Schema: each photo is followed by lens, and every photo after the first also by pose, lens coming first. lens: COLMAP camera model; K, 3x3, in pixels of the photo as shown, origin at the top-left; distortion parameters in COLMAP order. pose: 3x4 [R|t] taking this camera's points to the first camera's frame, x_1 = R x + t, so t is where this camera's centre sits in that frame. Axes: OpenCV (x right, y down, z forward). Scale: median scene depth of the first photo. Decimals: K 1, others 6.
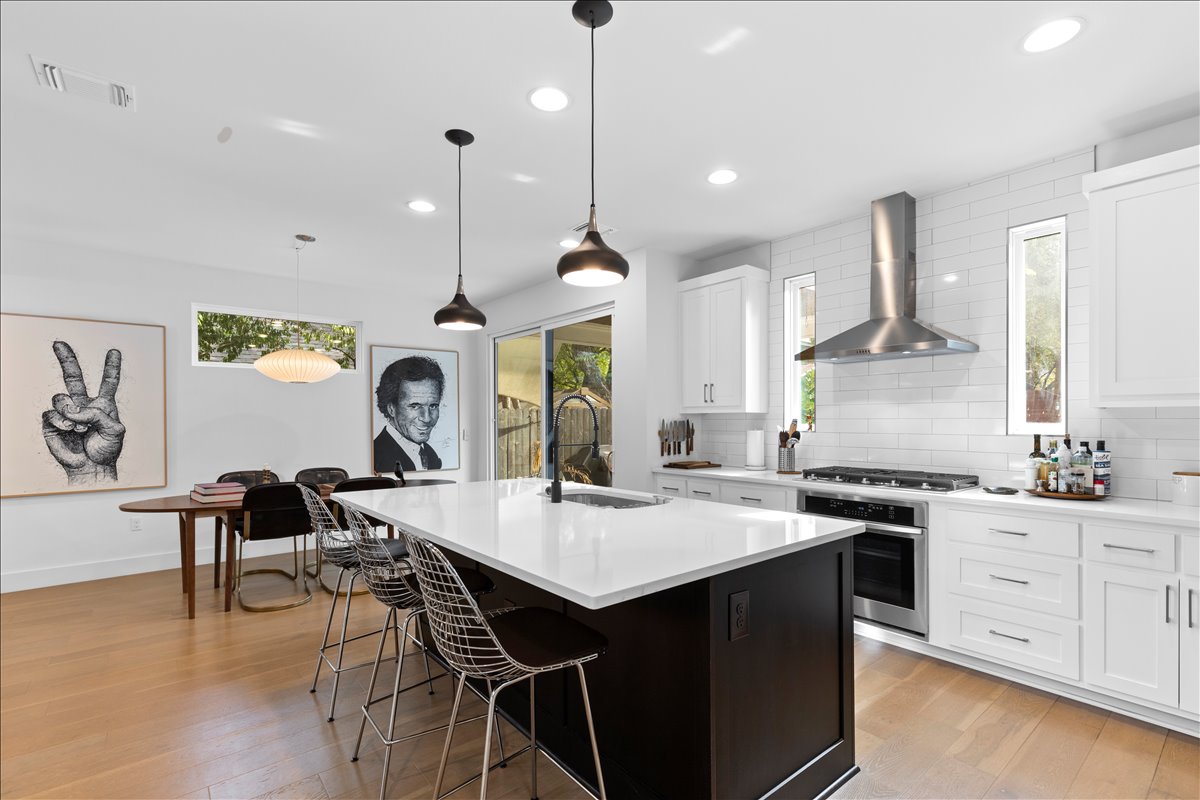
lens RADIAL K [[546.6, 0, 598.5], [0, 546.6, 412.2], [0, 0, 1]] dist [0.001133, 0.000224]
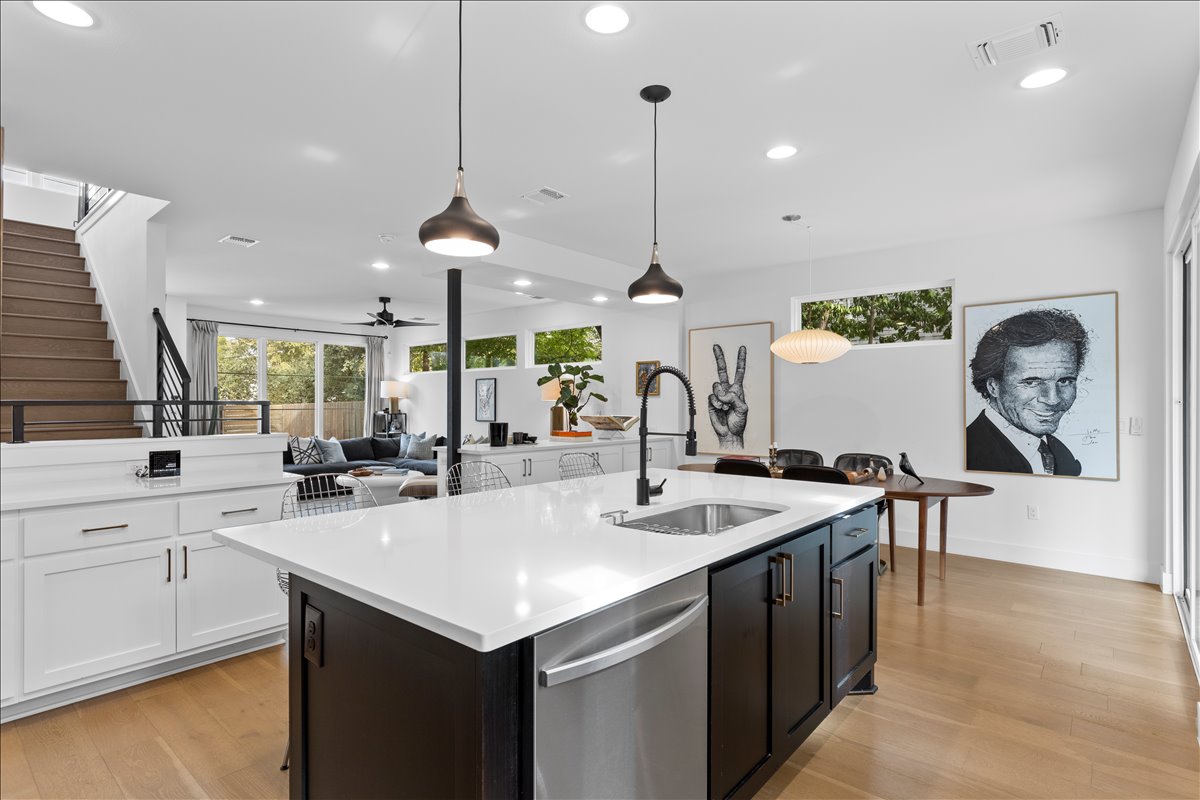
lens RADIAL K [[601.8, 0, 598.1], [0, 601.8, 400.1], [0, 0, 1]] dist [0.002337, 0.000095]
pose [[0.170272, -0.002300, -0.985394, 0.439481], [0.011873, 0.999929, -0.000282, 0.008042], [0.985326, -0.011651, 0.170288, 0.419889]]
